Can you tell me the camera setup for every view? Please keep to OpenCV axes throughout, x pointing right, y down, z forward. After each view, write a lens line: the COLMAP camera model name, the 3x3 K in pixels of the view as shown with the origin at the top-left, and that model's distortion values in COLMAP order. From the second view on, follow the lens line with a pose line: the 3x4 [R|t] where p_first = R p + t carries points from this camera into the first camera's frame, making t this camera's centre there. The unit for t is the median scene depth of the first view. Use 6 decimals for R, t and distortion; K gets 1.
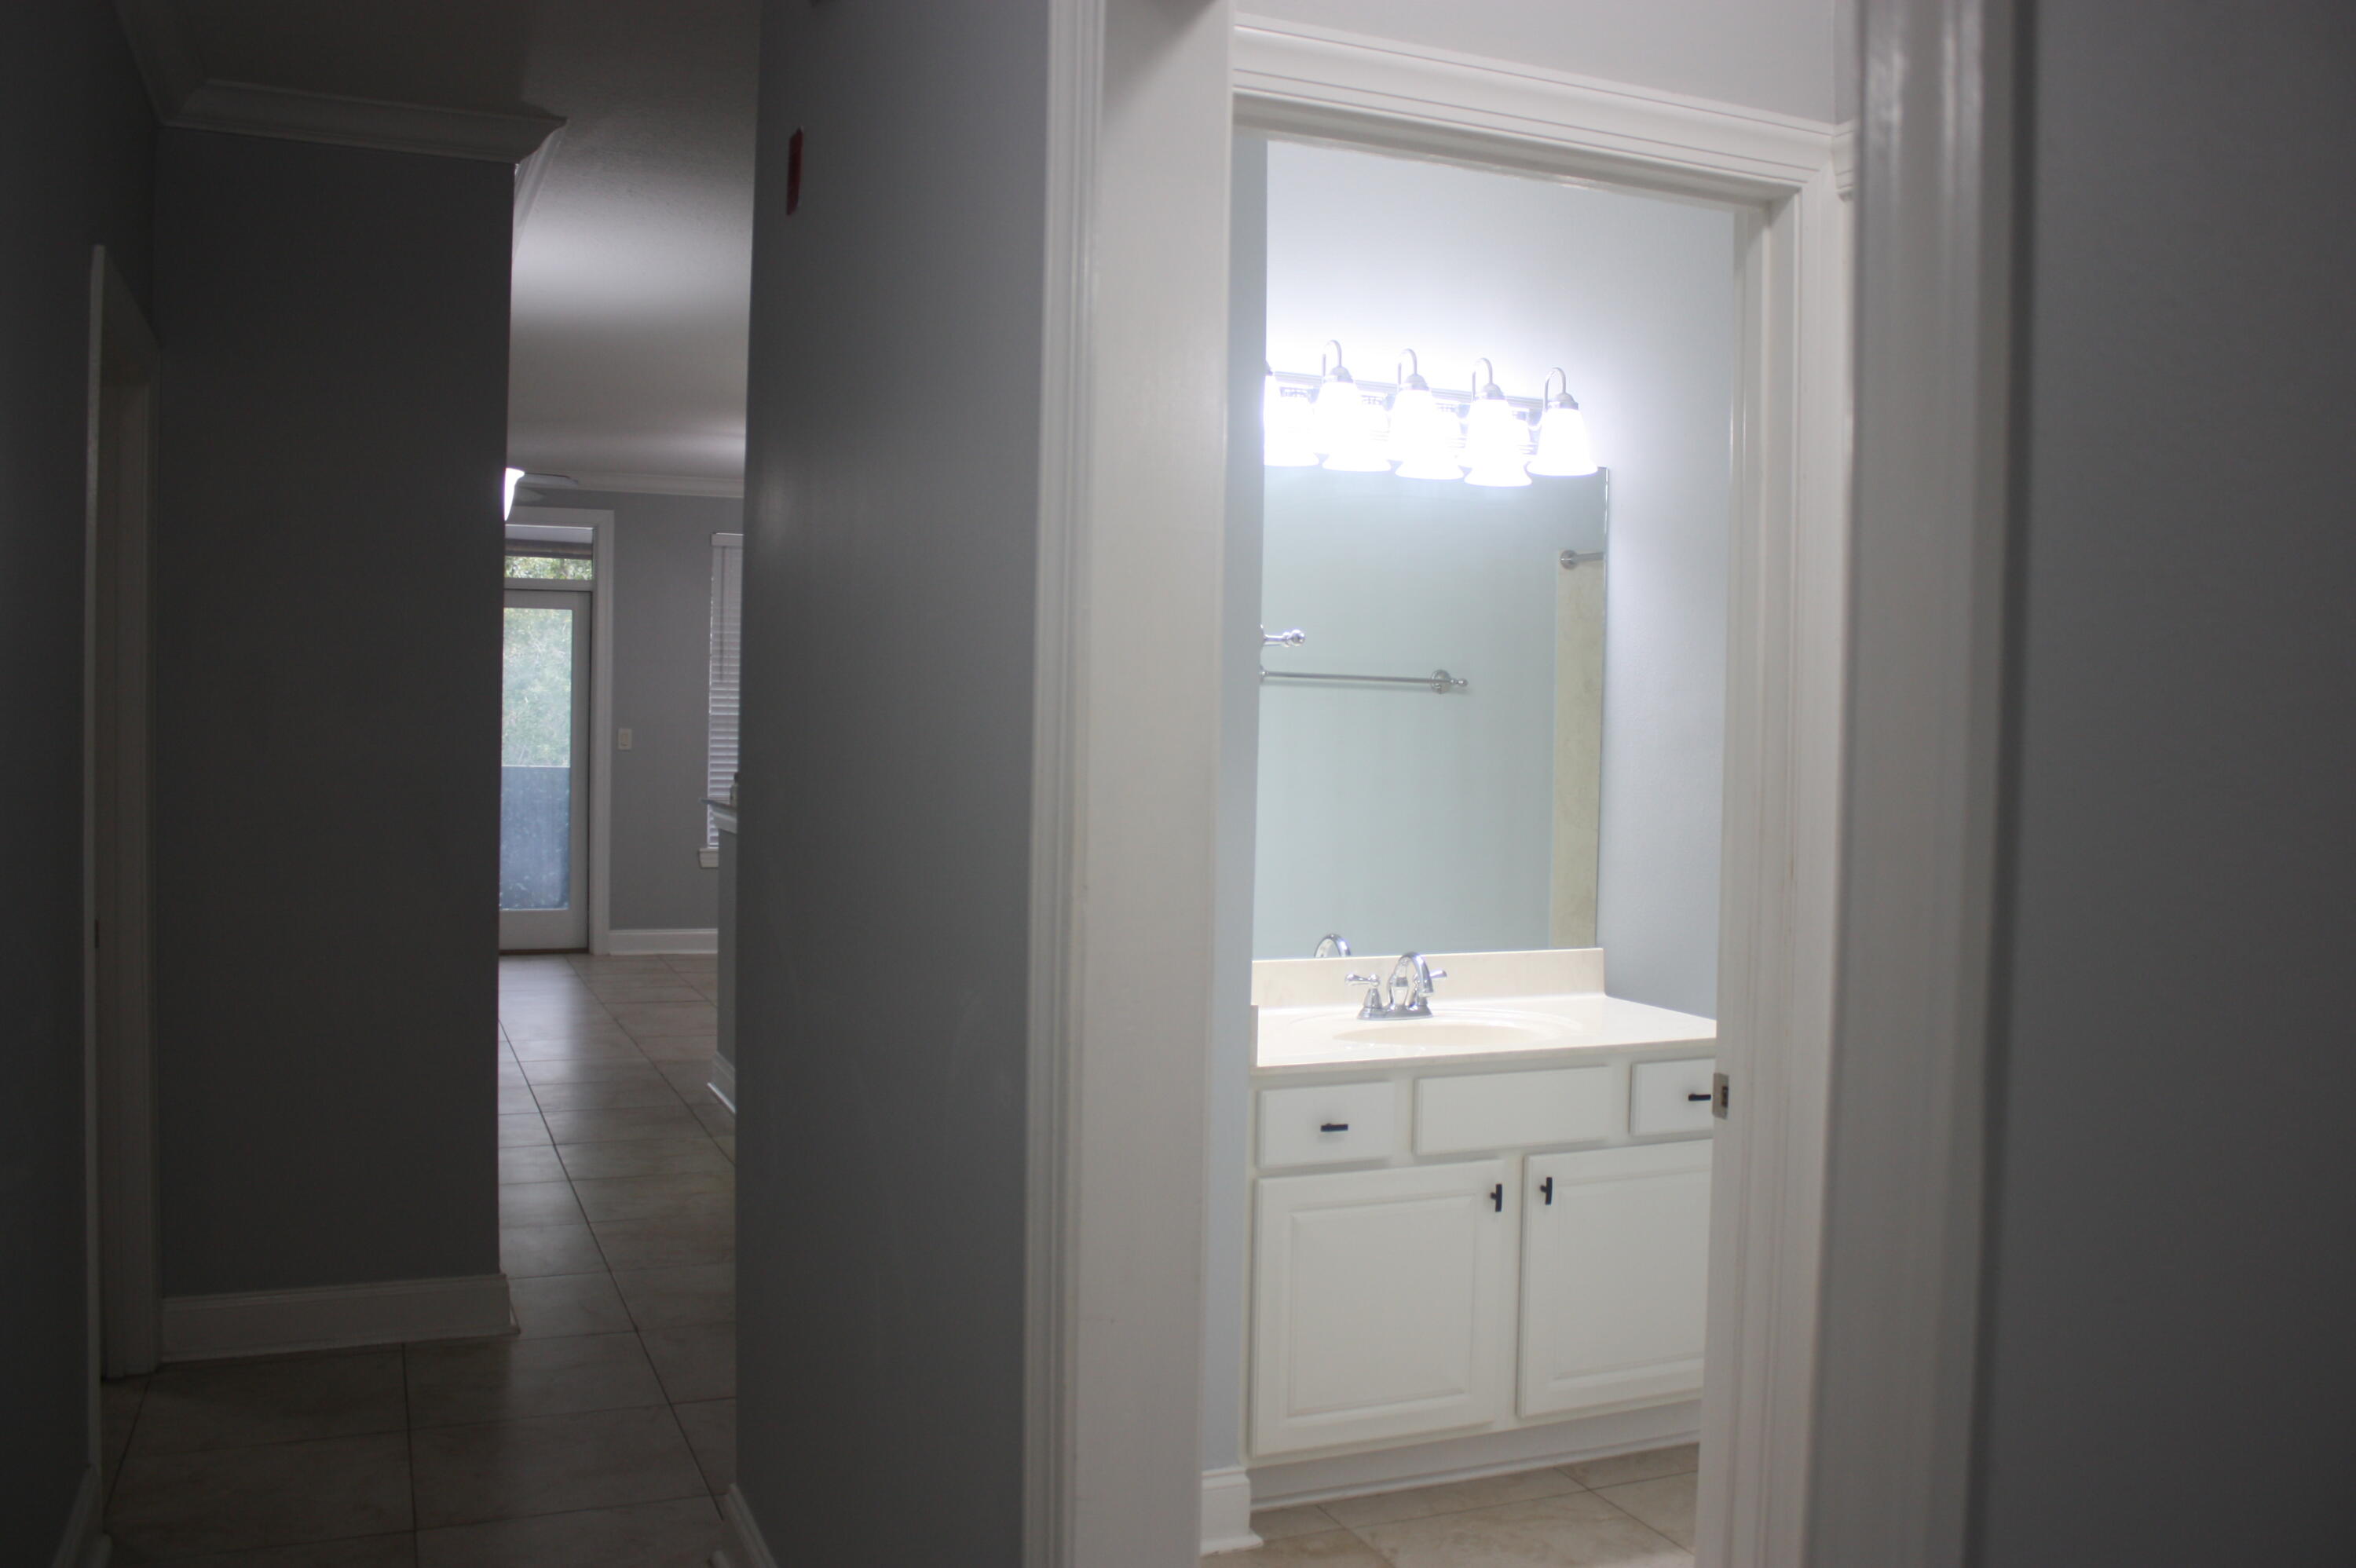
lens RADIAL K [[1974.4, 0, 1175.9], [0, 1974.4, 786.3], [0, 0, 1]] dist [-0.143973, 0.082368]
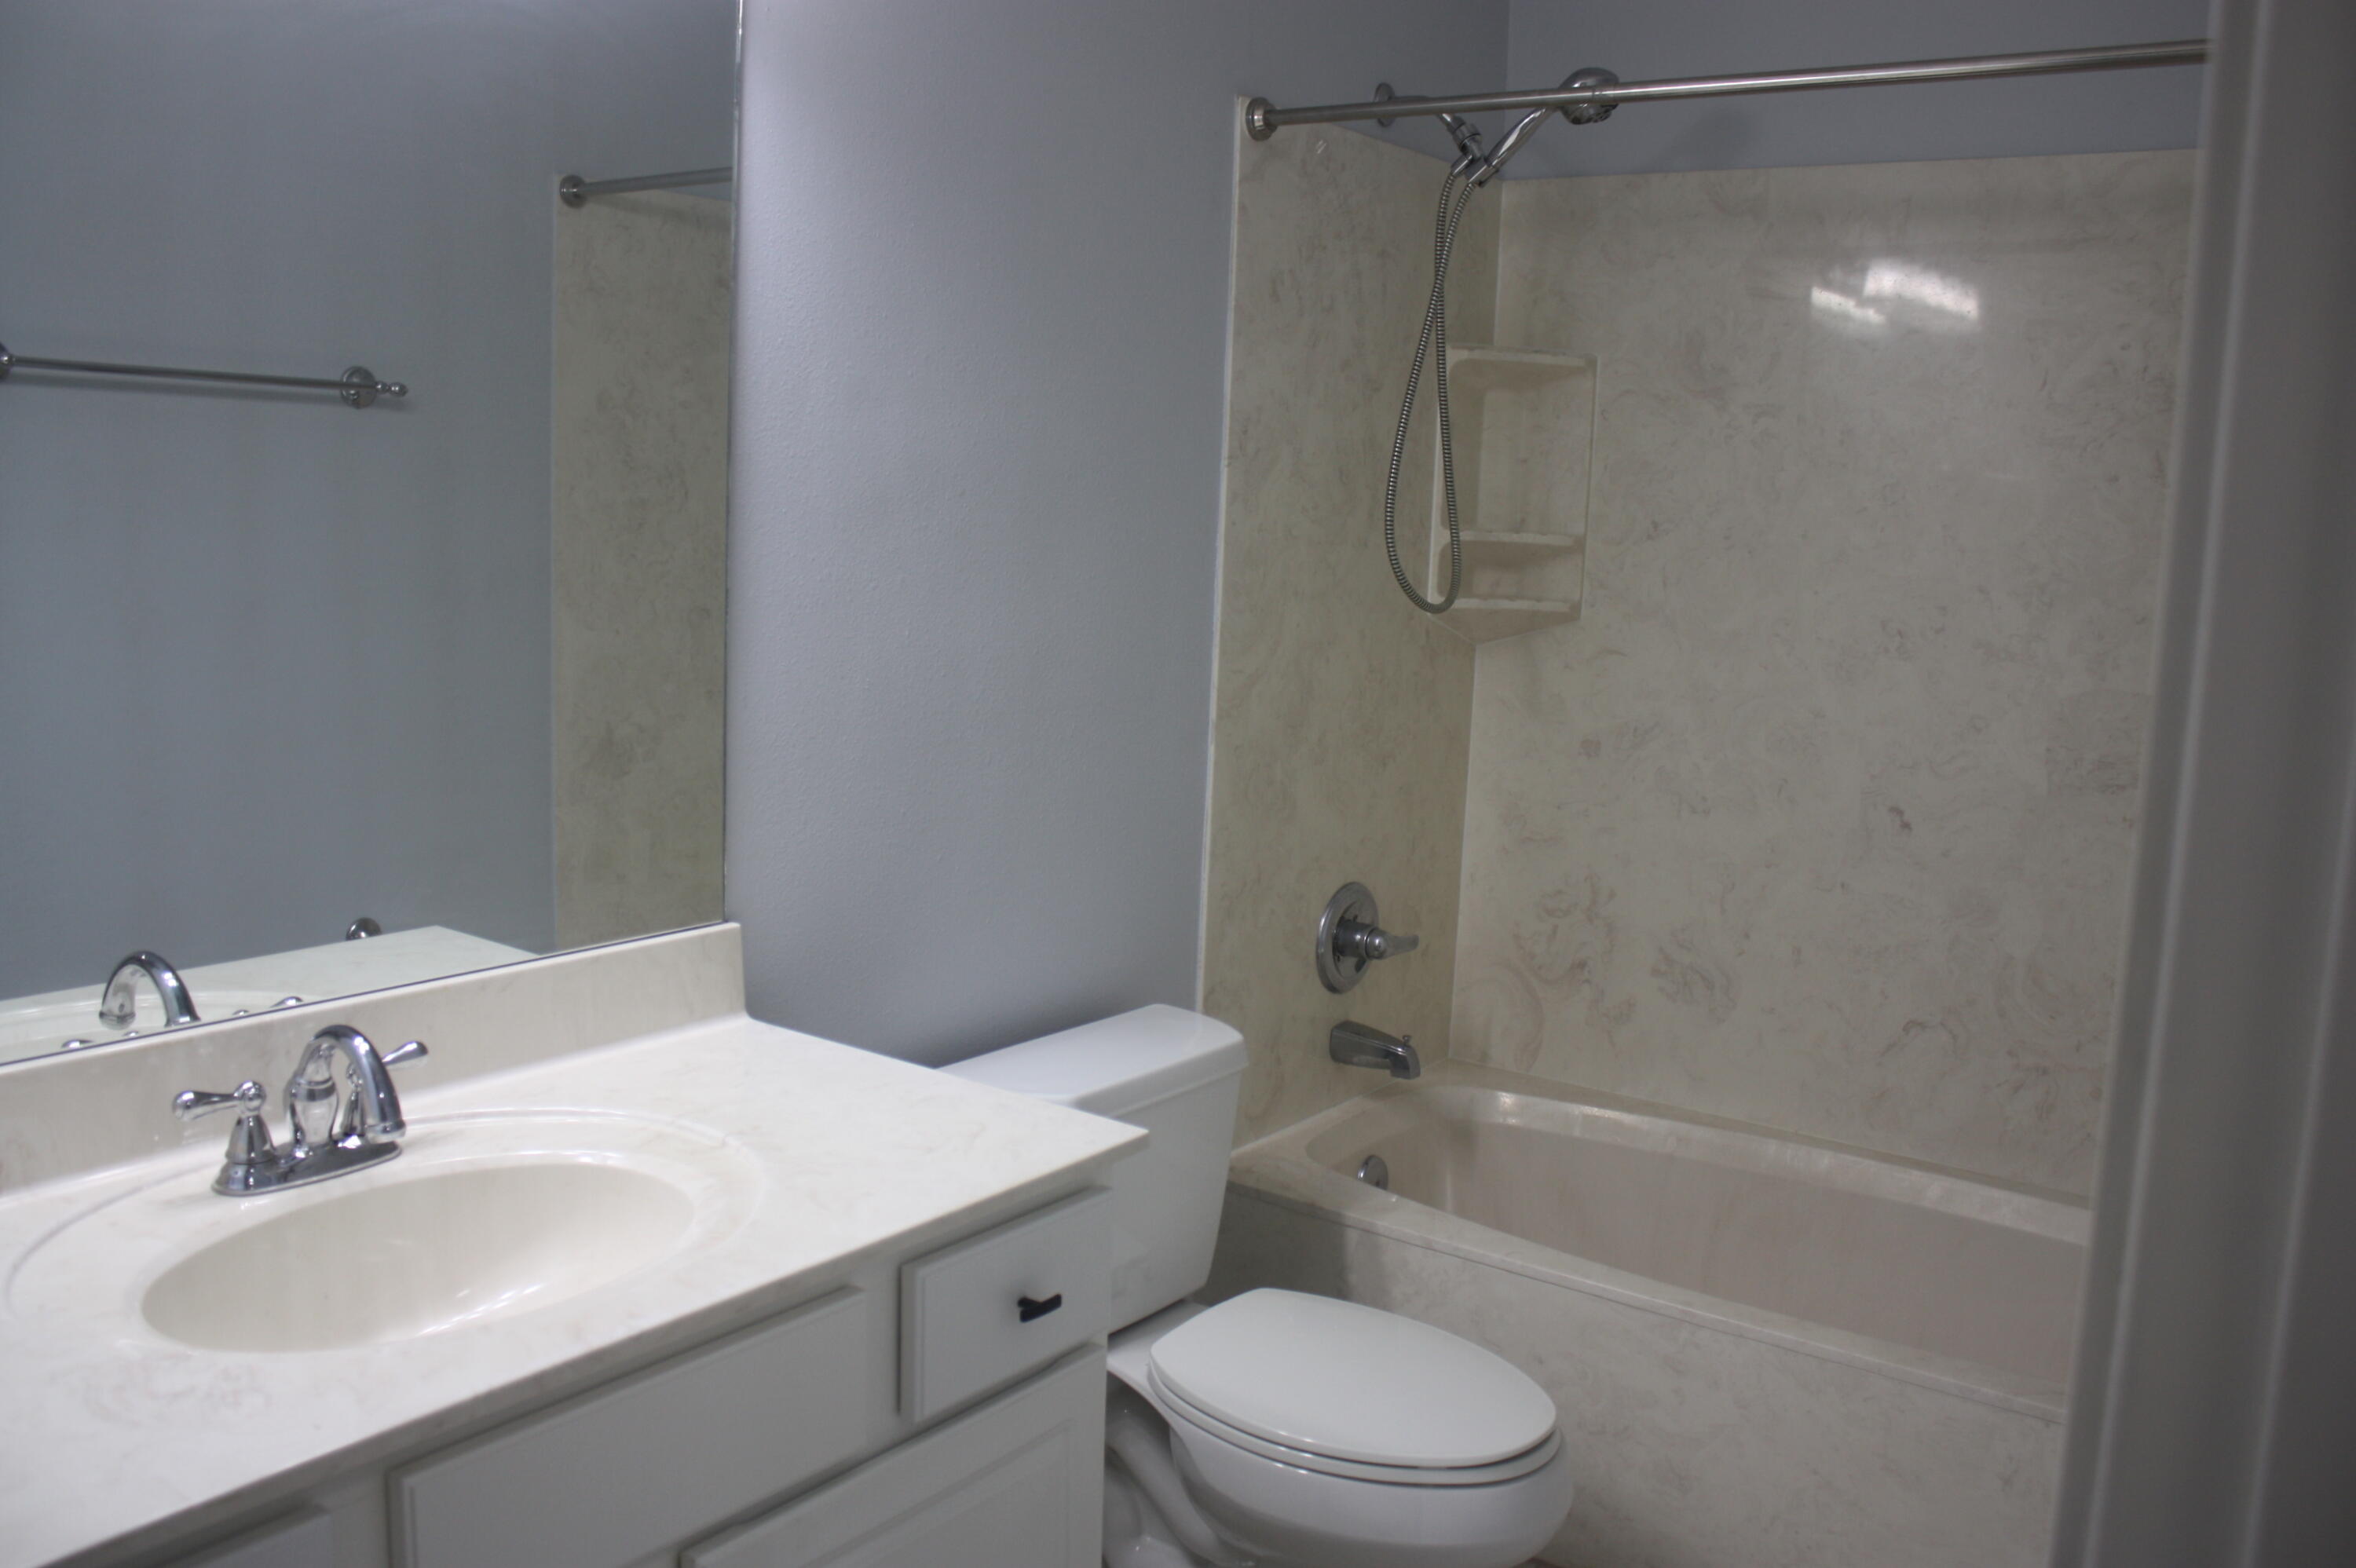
lens RADIAL K [[1974.4, 0, 1180.2], [0, 1974.4, 786.4], [0, 0, 1]] dist [-0.143973, 0.082368]
pose [[0.855096, -0.061428, 0.514817, 0.065025], [-0.007067, 0.991483, 0.130044, -0.018007], [-0.518421, -0.114838, 0.847379, 0.565922]]
